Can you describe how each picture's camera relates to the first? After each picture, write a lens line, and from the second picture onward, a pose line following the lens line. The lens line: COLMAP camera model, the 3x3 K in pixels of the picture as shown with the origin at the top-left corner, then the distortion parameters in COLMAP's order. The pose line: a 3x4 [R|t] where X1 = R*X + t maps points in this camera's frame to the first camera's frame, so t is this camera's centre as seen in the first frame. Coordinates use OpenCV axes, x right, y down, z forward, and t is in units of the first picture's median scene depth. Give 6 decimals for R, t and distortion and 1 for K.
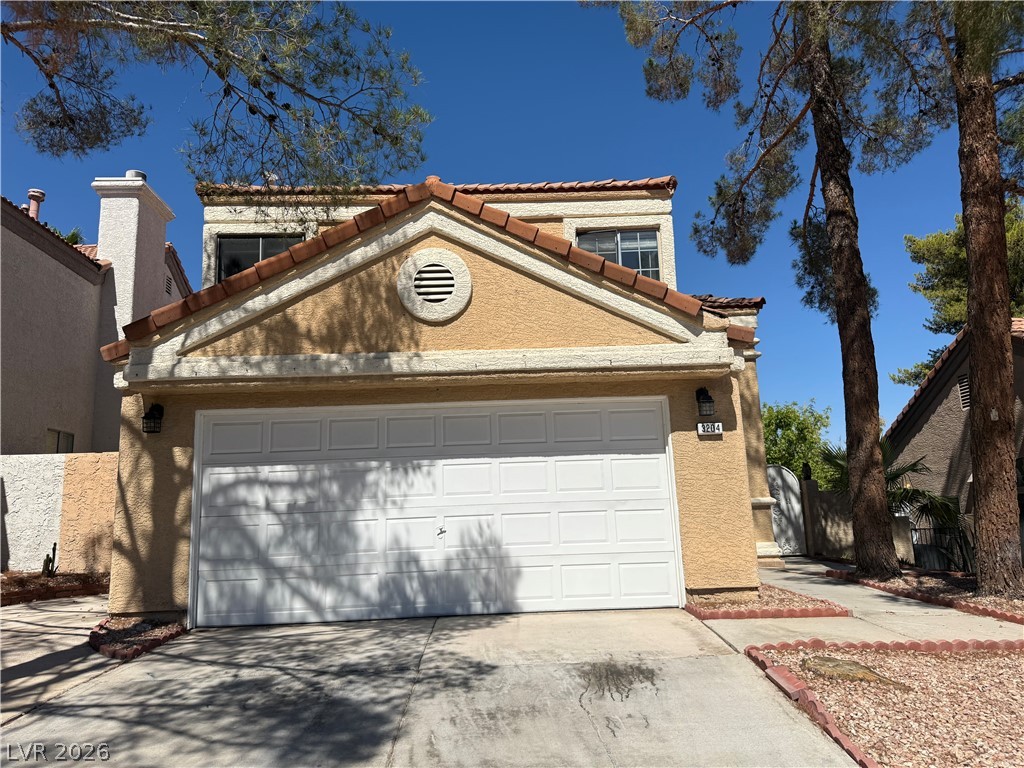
lens RADIAL K [[712.3, 0, 509.7], [0, 712.3, 383.2], [0, 0, 1]] dist [0.058353, -0.071312]
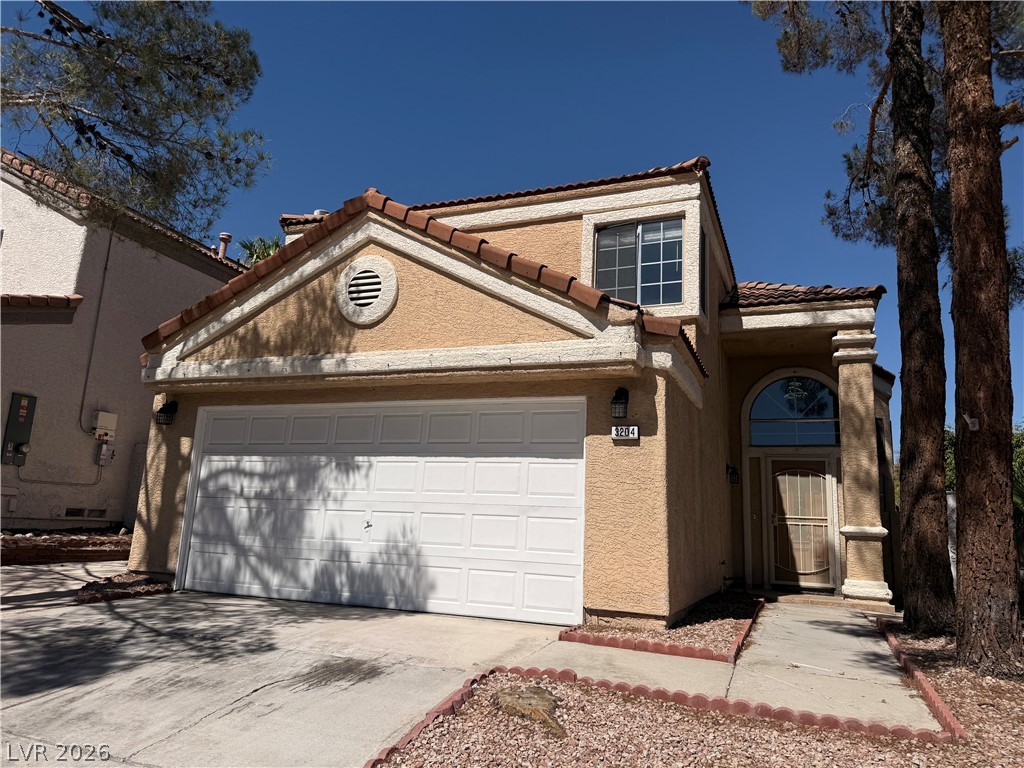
lens RADIAL K [[712.3, 0, 515.2], [0, 712.3, 374.7], [0, 0, 1]] dist [0.058353, -0.071312]
pose [[0.918454, -0.008943, -0.395426, 0.513264], [-0.002865, 0.999568, -0.029261, 0.017572], [0.395517, 0.028008, 0.918032, 0.120182]]
